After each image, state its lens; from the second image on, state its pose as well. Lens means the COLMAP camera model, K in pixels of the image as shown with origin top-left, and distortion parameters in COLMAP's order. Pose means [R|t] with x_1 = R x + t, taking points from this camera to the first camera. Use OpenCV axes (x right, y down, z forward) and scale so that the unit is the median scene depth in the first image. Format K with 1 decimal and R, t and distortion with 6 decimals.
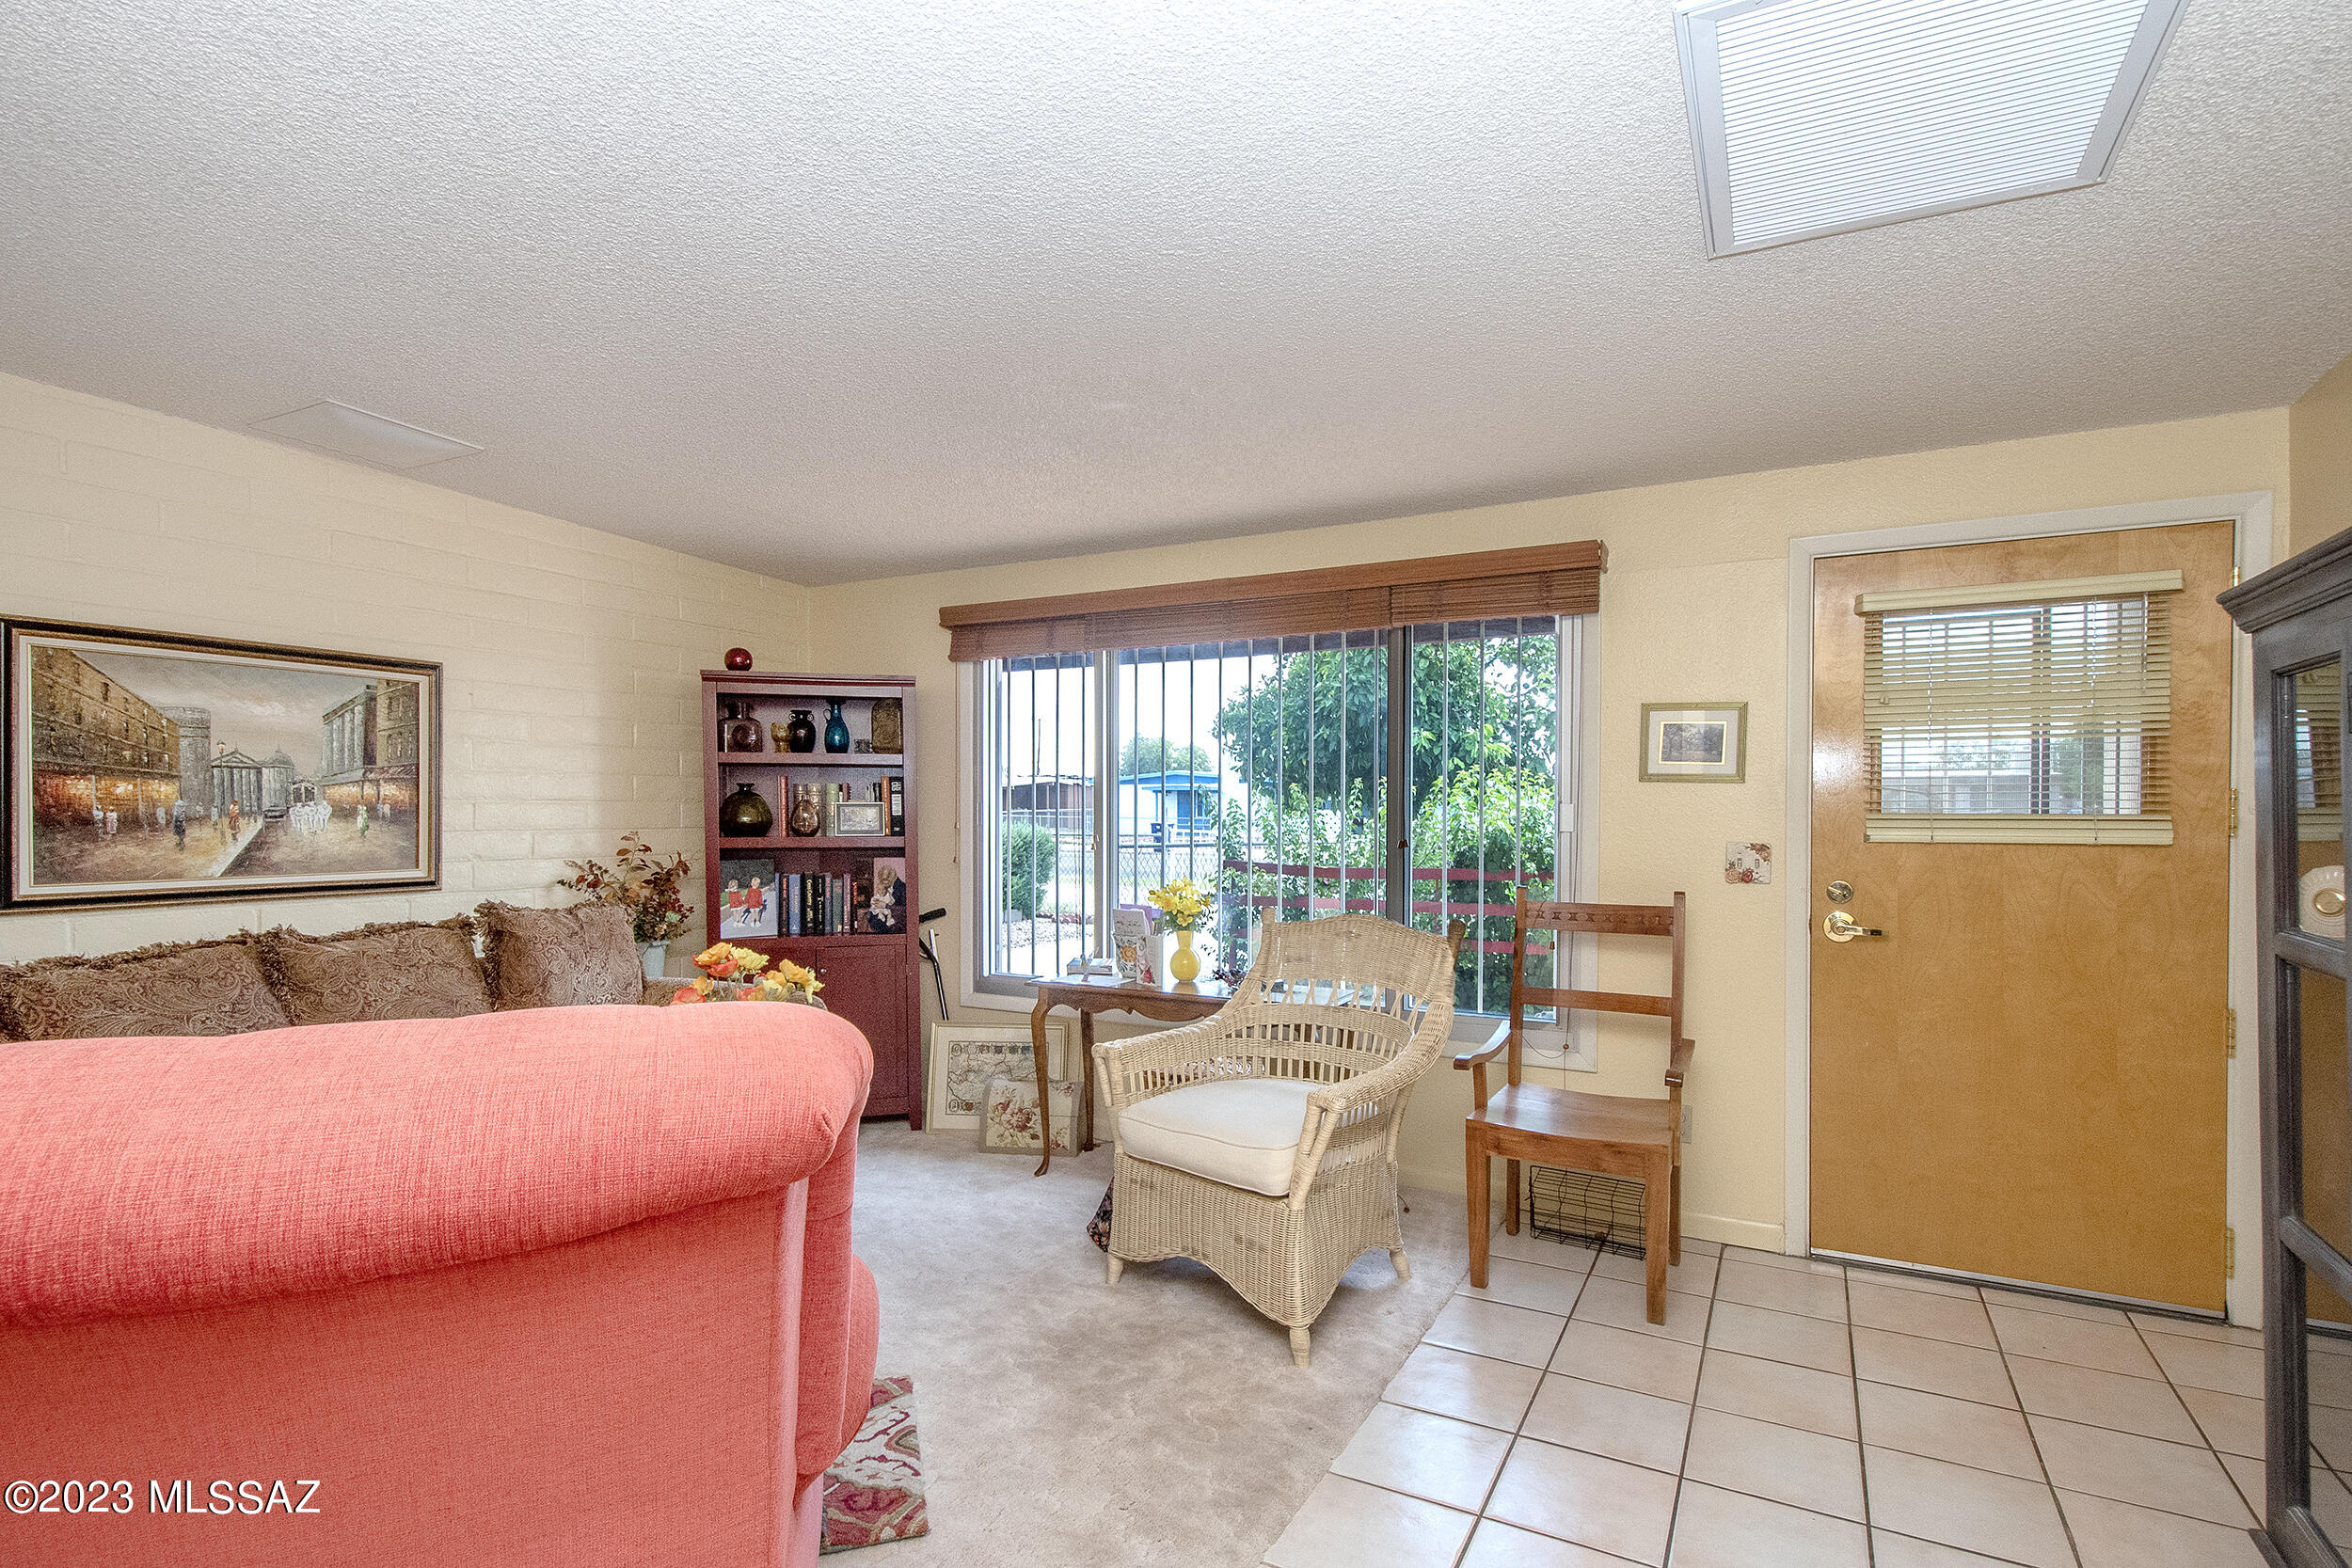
lens RADIAL K [[1130.1, 0, 1171.4], [0, 1130.1, 808.1], [0, 0, 1]] dist [0.016576, -0.006368]
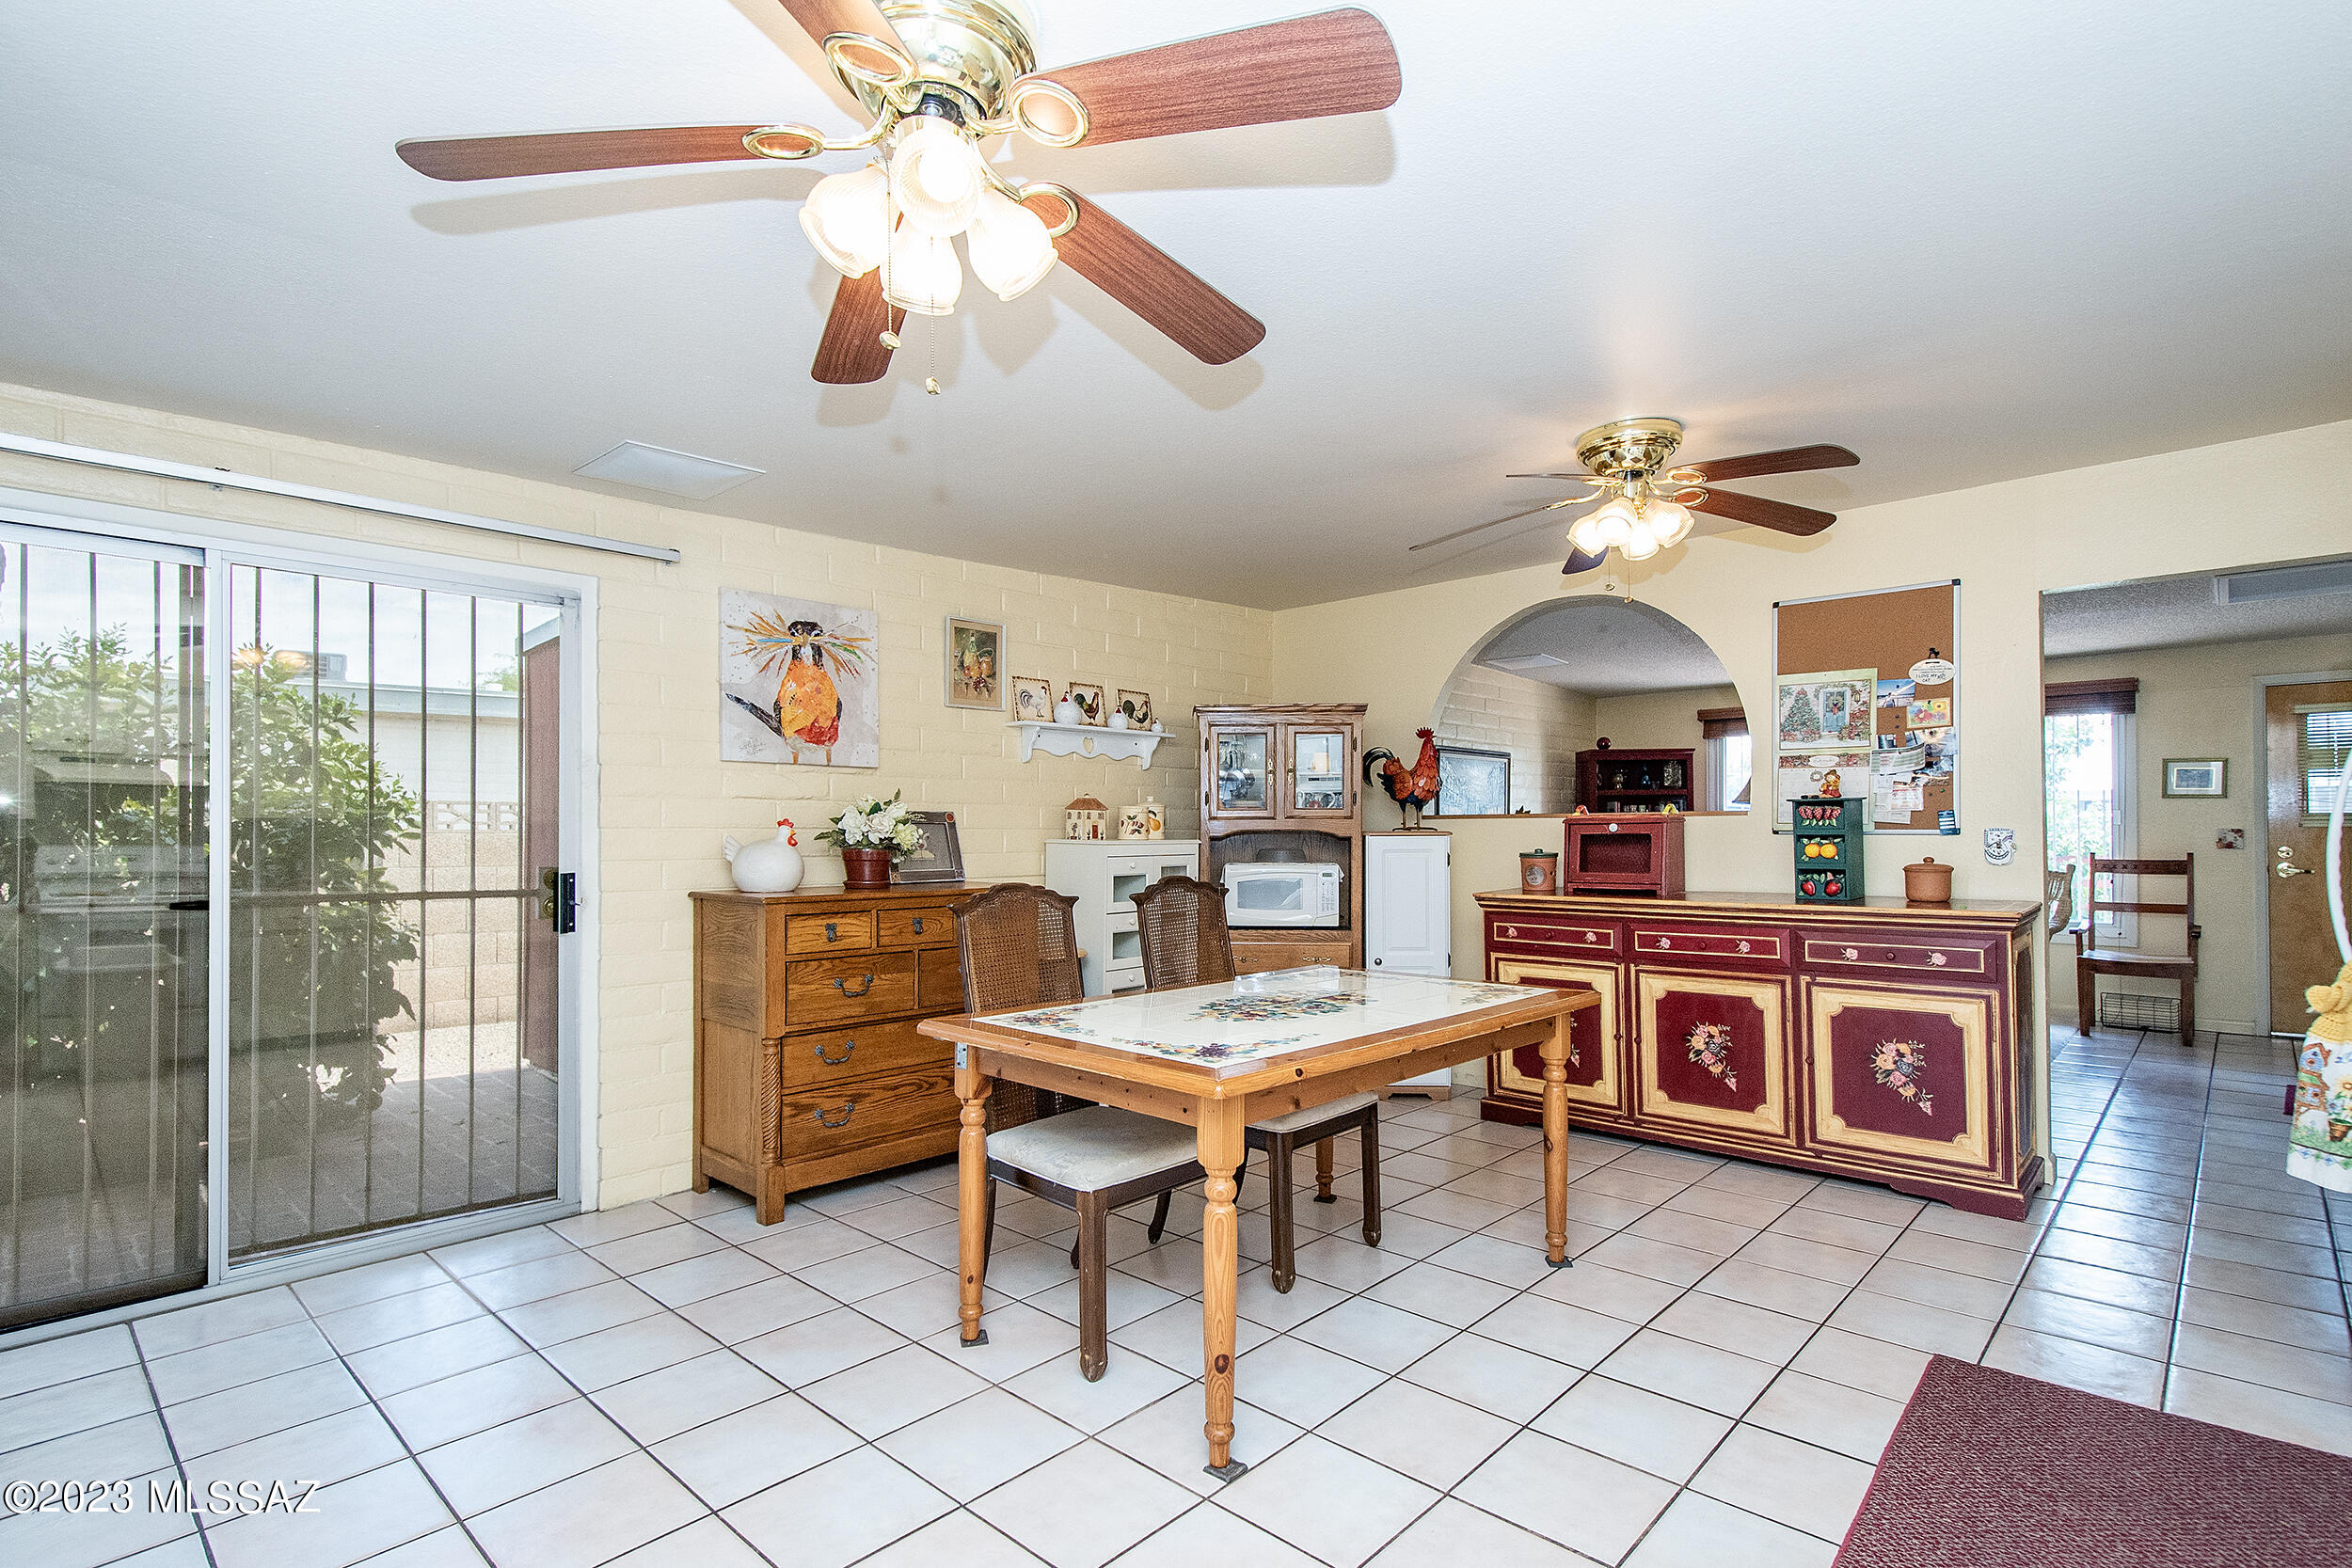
lens RADIAL K [[1130.1, 0, 1213.4], [0, 1130.1, 811.2], [0, 0, 1]] dist [0.016576, -0.006368]
pose [[0.970026, -0.014302, -0.242580, -0.719225], [0.009548, 0.999739, -0.020762, 0.024570], [0.242814, 0.017824, 0.969909, -1.342126]]
